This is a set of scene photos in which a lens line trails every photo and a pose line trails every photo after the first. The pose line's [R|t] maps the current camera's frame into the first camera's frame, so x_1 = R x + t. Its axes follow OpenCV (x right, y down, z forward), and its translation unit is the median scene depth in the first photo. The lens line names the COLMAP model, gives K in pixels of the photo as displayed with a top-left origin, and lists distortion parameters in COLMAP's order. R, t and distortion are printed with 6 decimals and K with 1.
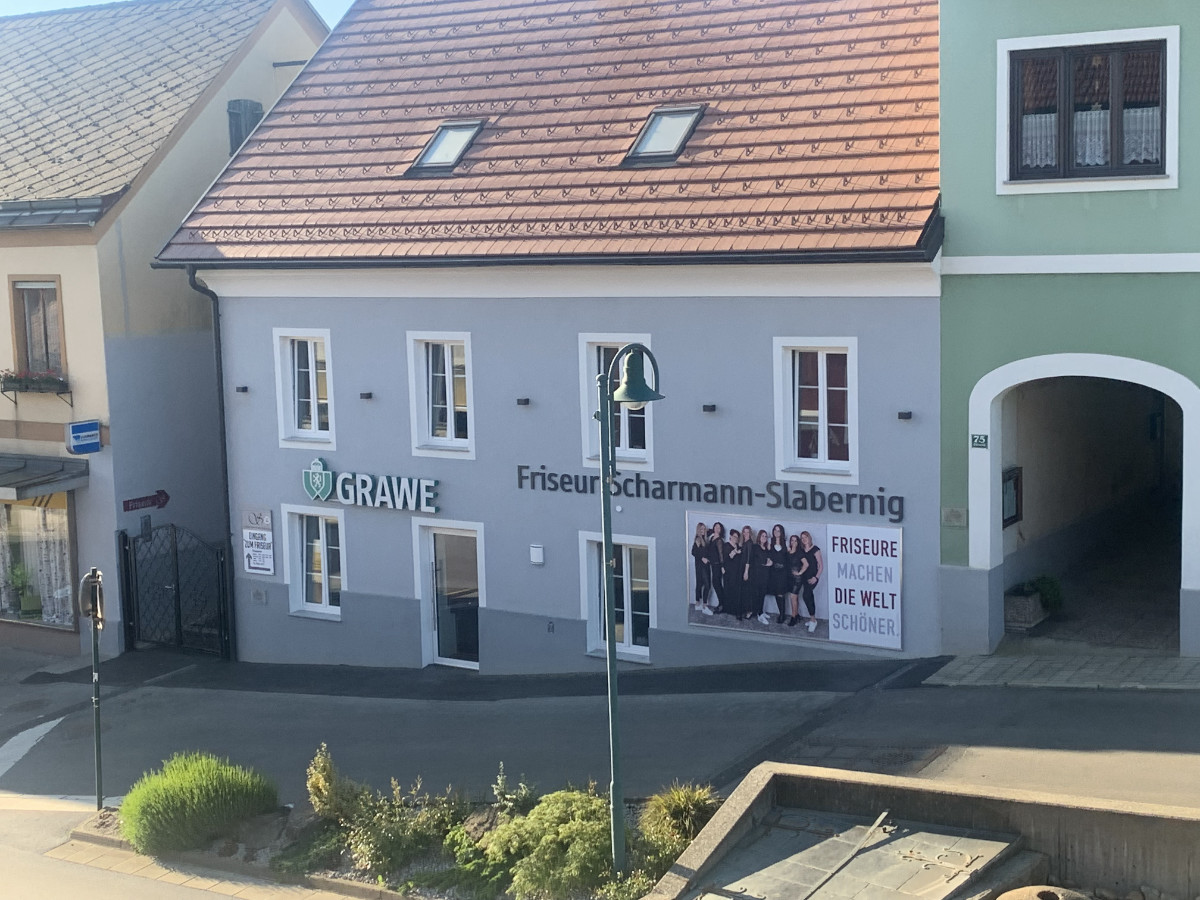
lens RADIAL K [[1795.5, 0, 605.8], [0, 1795.5, 416.8], [0, 0, 1]] dist [0.208879, -0.702127]
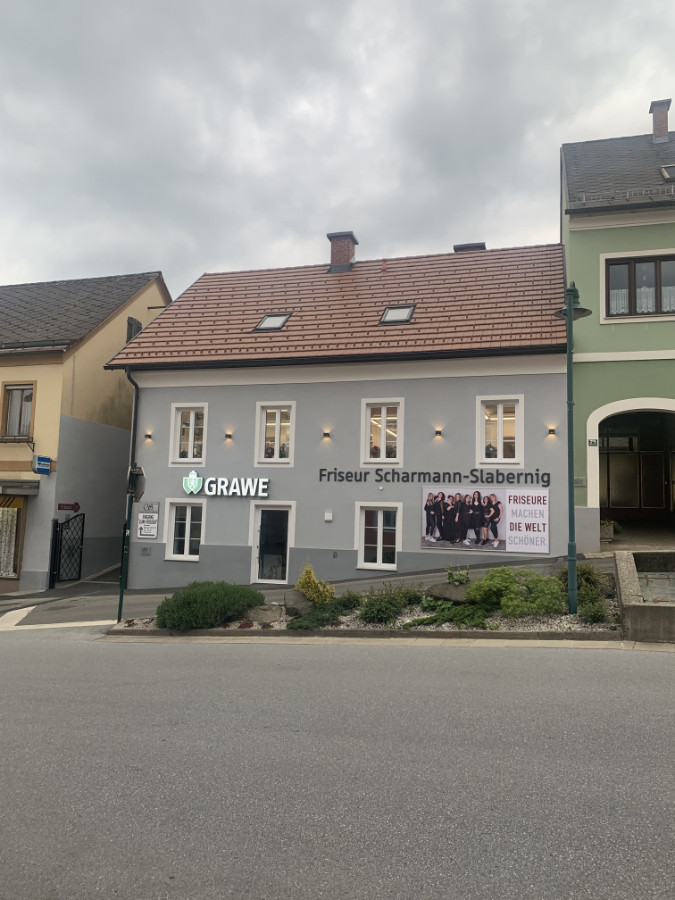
lens RADIAL K [[700.2, 0, 337.5], [0, 700.2, 450.0], [0, 0, 1]] dist [0.116836, -0.261602]
pose [[0.957593, 0.086833, 0.274727, -0.248759], [-0.024531, 0.974614, -0.222542, 0.181054], [-0.287077, 0.206366, 0.935414, 0.314806]]
